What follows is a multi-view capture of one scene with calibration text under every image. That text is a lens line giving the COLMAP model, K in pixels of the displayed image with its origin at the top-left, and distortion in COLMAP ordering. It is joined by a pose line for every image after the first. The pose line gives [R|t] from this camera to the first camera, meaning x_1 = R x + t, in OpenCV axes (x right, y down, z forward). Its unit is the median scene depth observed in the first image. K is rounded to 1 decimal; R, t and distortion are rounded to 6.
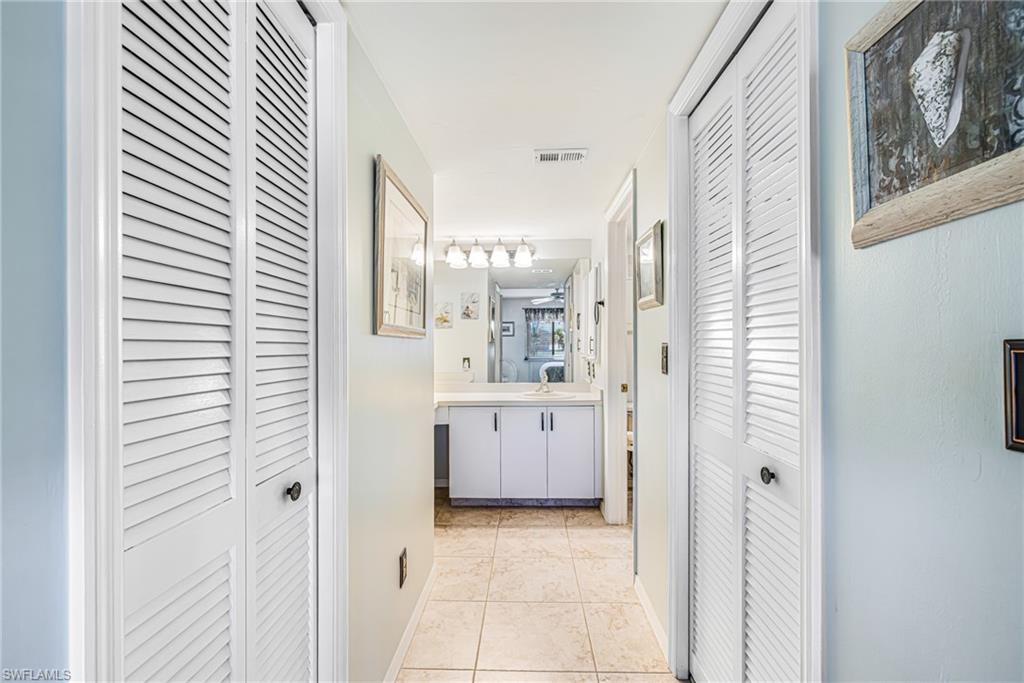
lens RADIAL K [[447.0, 0, 508.1], [0, 447.0, 345.6], [0, 0, 1]] dist [-0.000873, -0.000028]
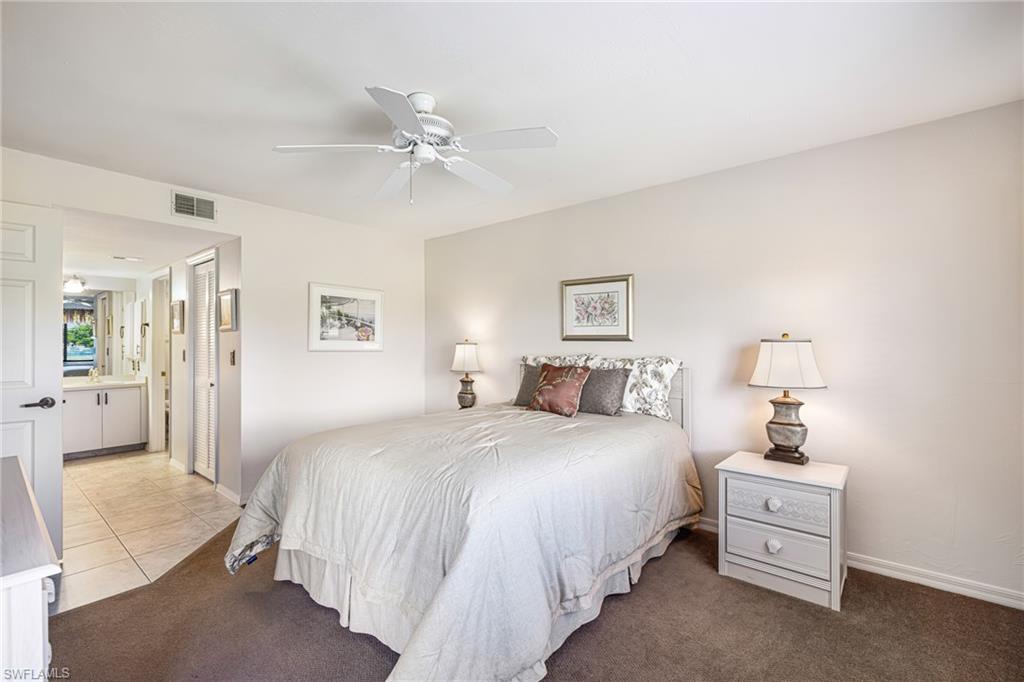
lens RADIAL K [[447.0, 0, 508.1], [0, 447.0, 345.1], [0, 0, 1]] dist [-0.000873, -0.000028]
pose [[0.606375, 0.003787, 0.795169, -0.293833], [-0.000092, 0.999989, -0.004692, -0.010146], [-0.795178, 0.002772, 0.606369, -1.067785]]
